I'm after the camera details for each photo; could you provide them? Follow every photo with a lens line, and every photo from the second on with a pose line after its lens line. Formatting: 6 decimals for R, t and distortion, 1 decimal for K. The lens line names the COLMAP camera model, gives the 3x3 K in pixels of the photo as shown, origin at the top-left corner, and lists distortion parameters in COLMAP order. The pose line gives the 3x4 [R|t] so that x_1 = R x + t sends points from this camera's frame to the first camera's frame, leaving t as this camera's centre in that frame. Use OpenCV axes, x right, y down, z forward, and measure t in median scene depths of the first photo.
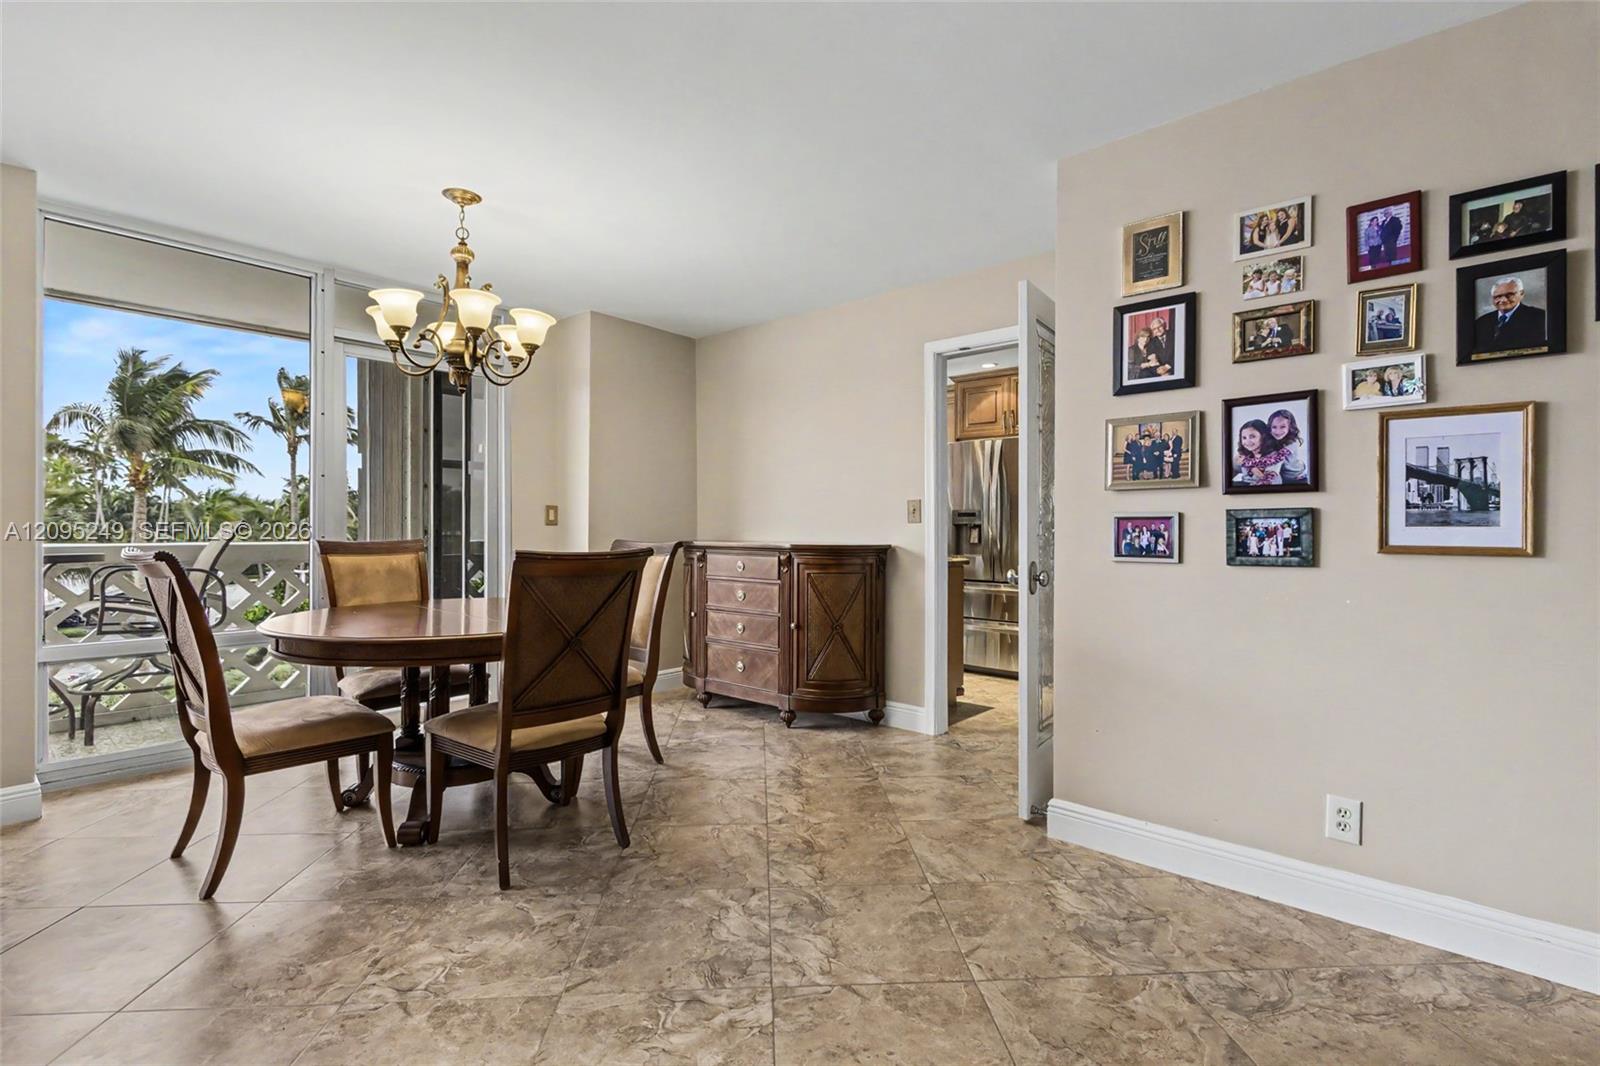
lens RADIAL K [[750.4, 0, 803.9], [0, 750.4, 529.7], [0, 0, 1]] dist [0.002236, -0.000479]
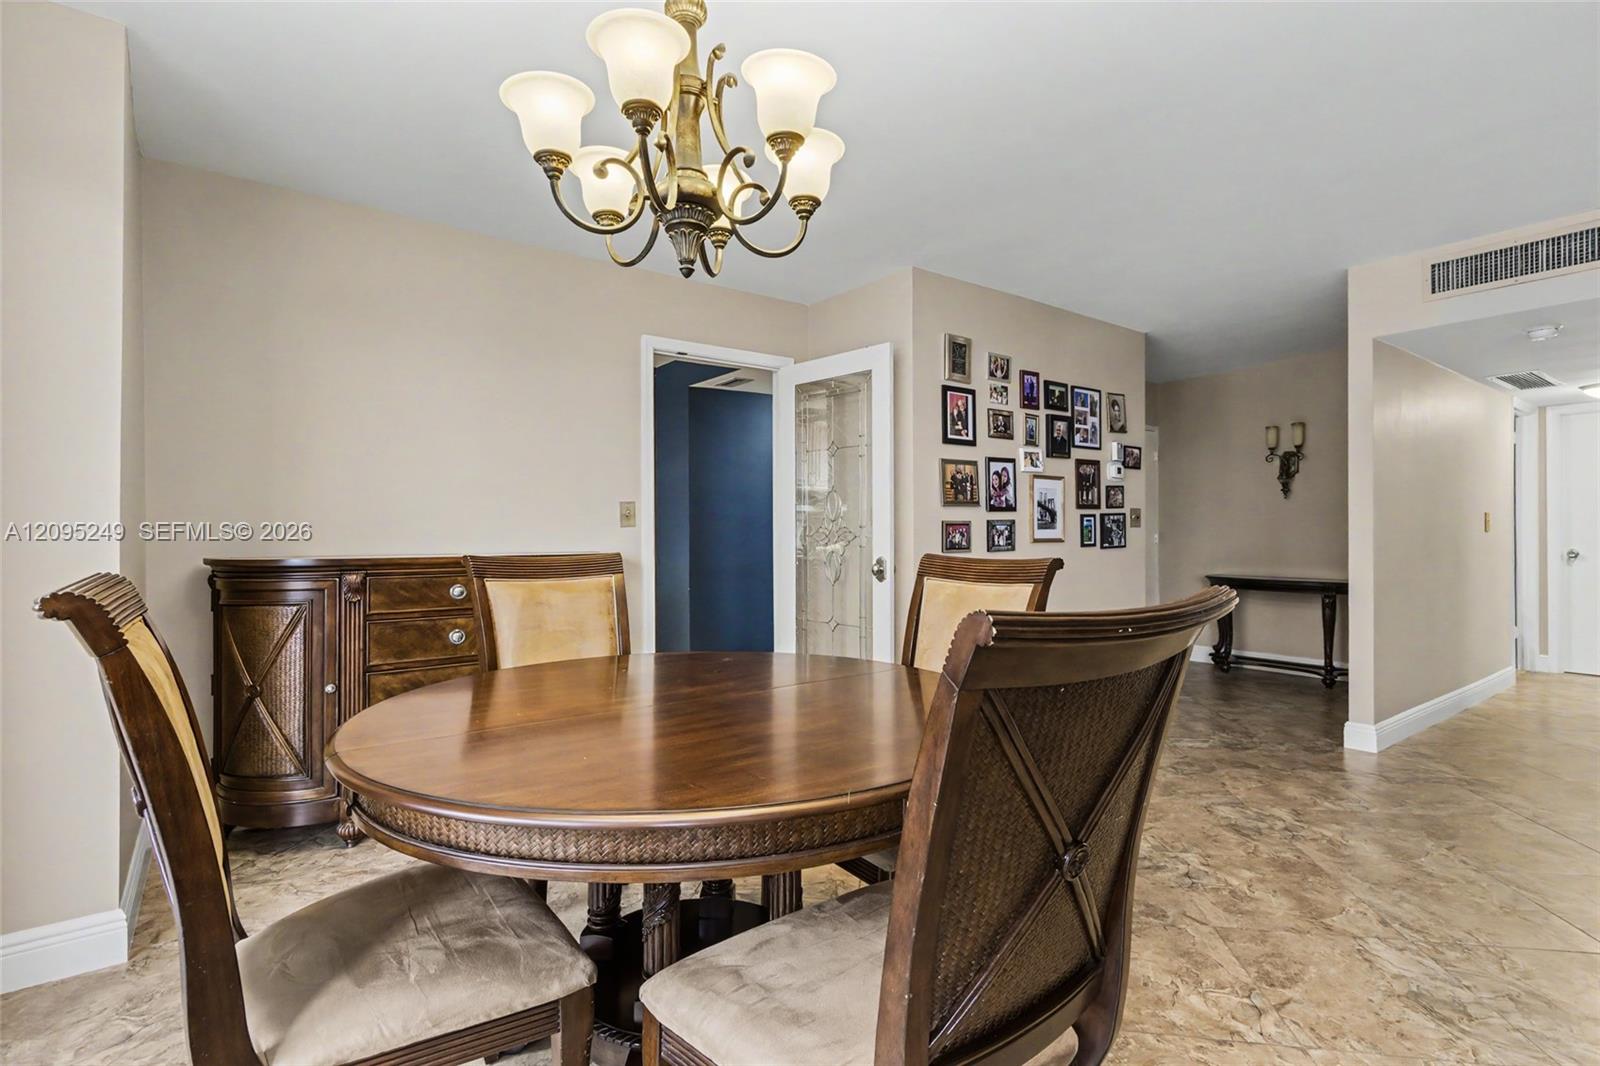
lens RADIAL K [[750.4, 0, 803.9], [0, 750.4, 529.7], [0, 0, 1]] dist [0.002236, -0.000479]
pose [[0.209095, -0.002467, 0.977892, -1.165303], [0.006022, 0.999981, 0.001235, -0.008437], [-0.977877, 0.005631, 0.209106, 0.994613]]
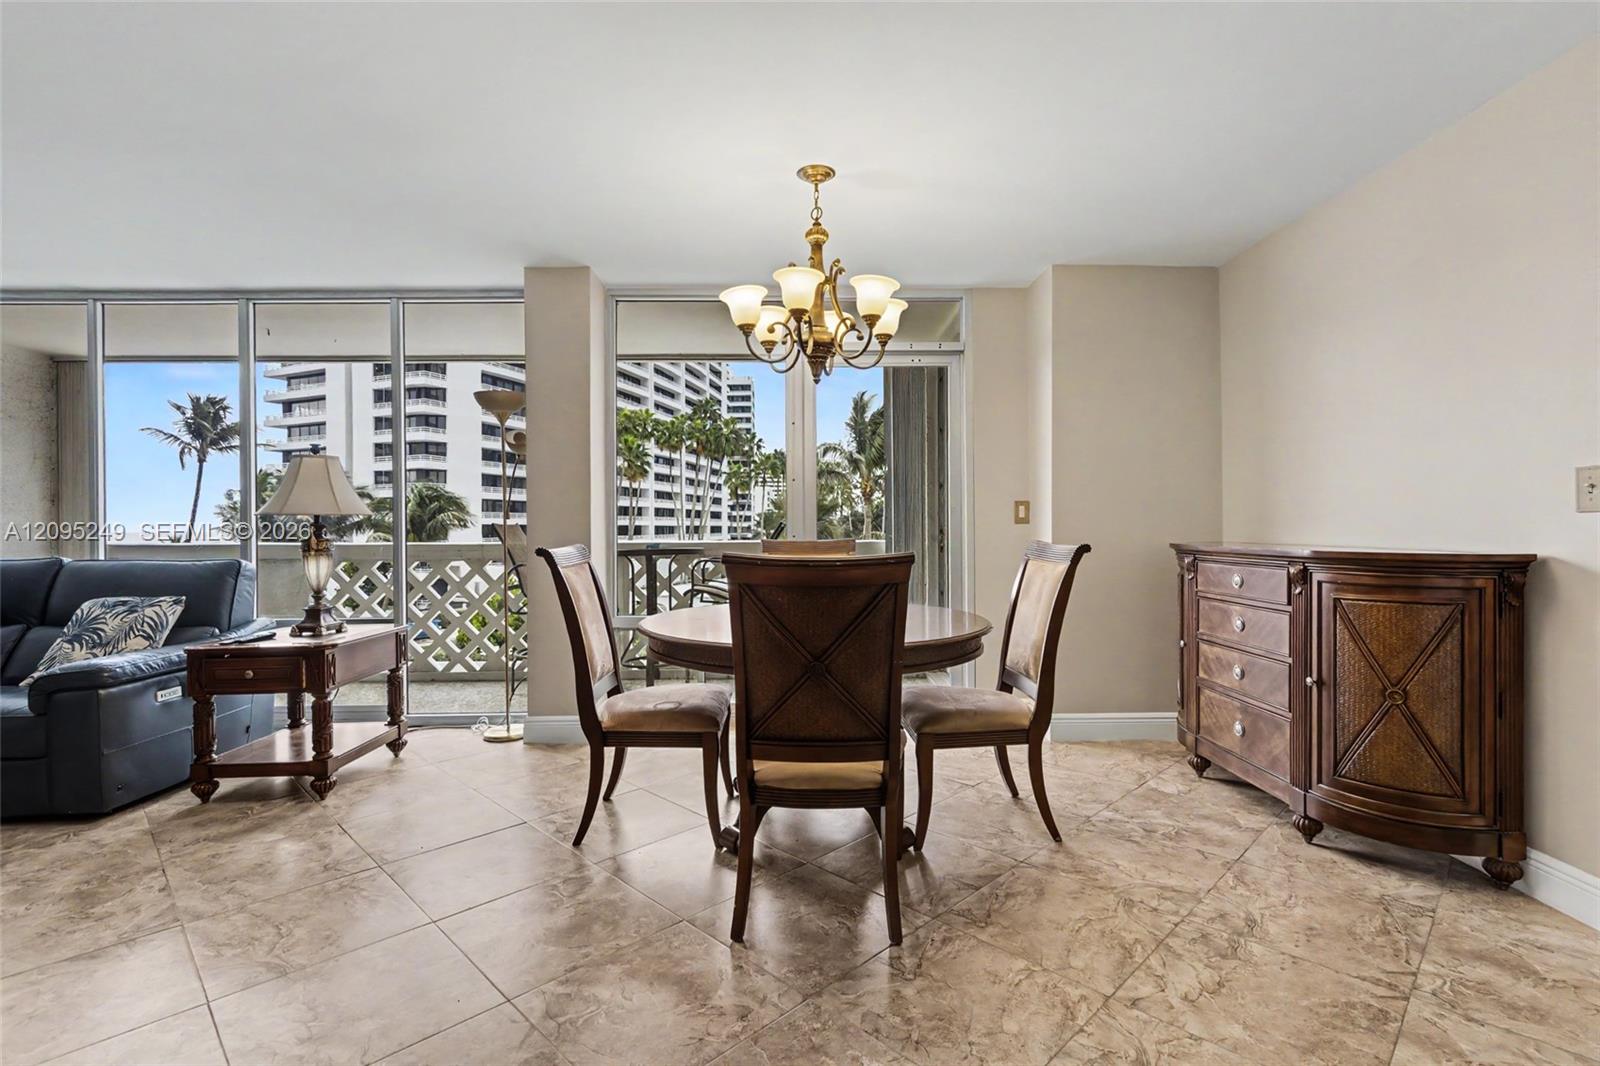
lens RADIAL K [[750.4, 0, 803.9], [0, 750.4, 529.7], [0, 0, 1]] dist [0.002236, -0.000479]
pose [[0.661373, -0.003365, -0.750050, 0.286077], [0.004110, 0.999991, -0.000862, 0.002134], [0.750046, -0.002513, 0.661381, 0.447882]]
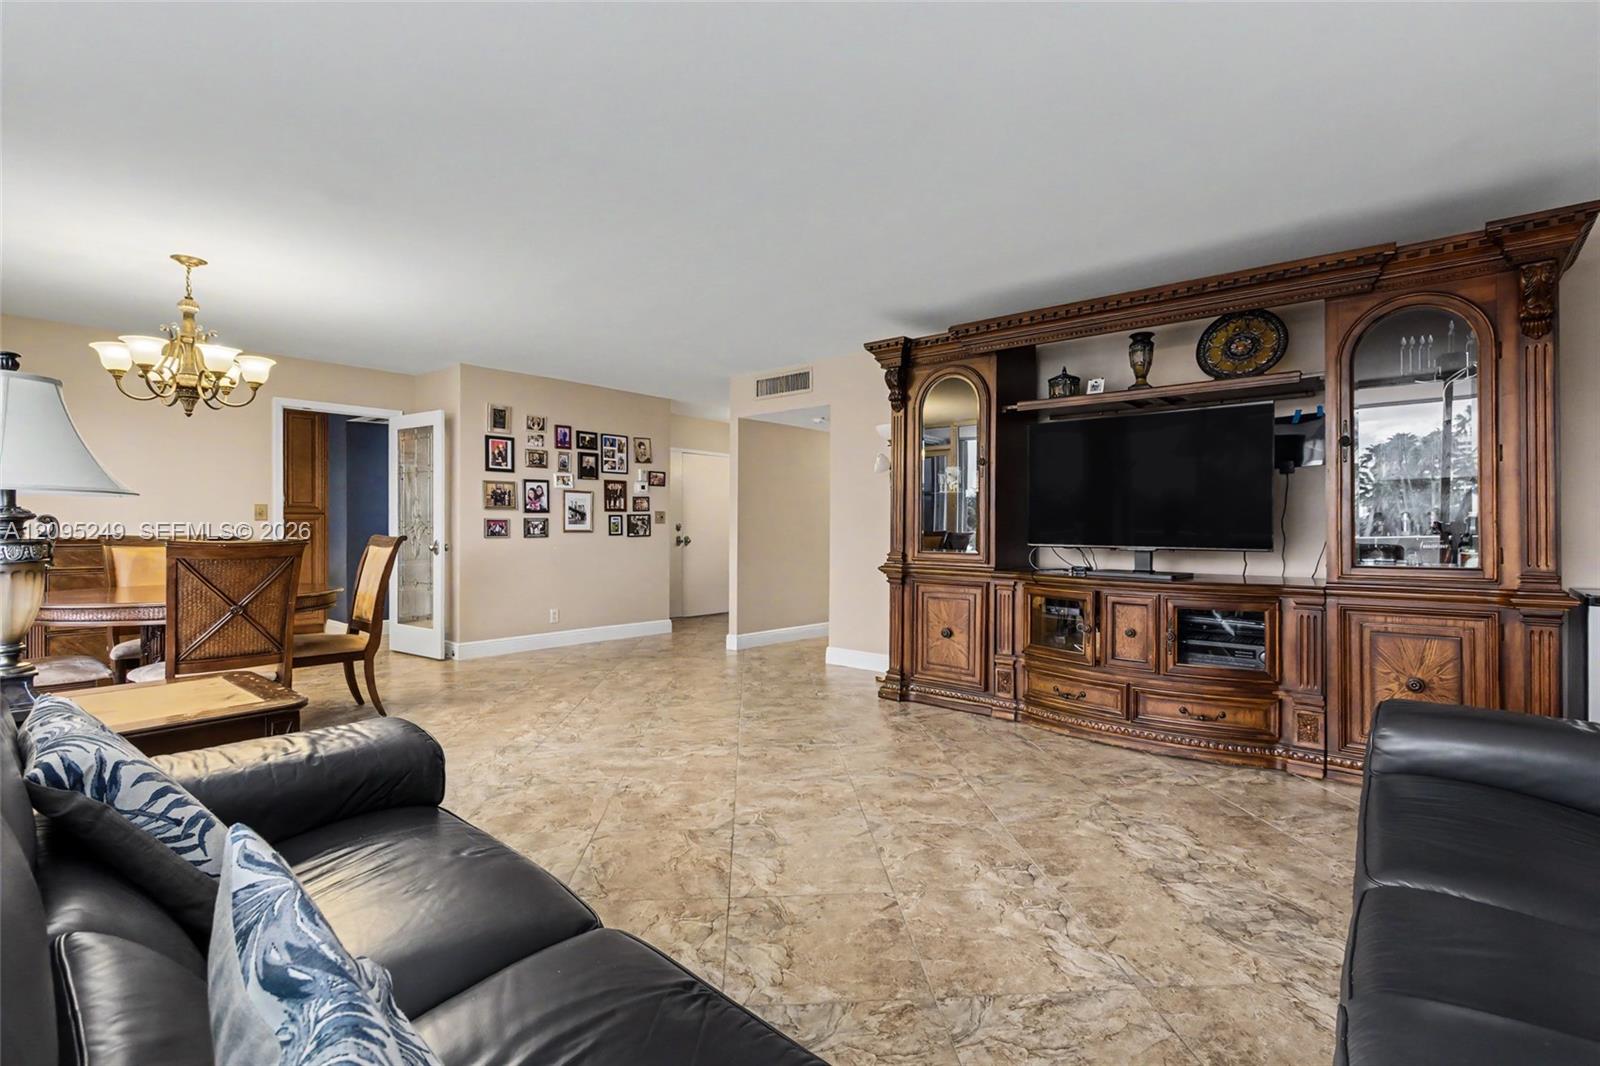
lens RADIAL K [[733.1, 0, 805.7], [0, 733.1, 526.8], [0, 0, 1]] dist [0.001263, 0.000048]
pose [[-0.014254, -0.001954, 0.999896, -2.086374], [0.000286, 0.999998, 0.001959, 0.000874], [-0.999898, 0.000314, -0.014253, -0.018353]]
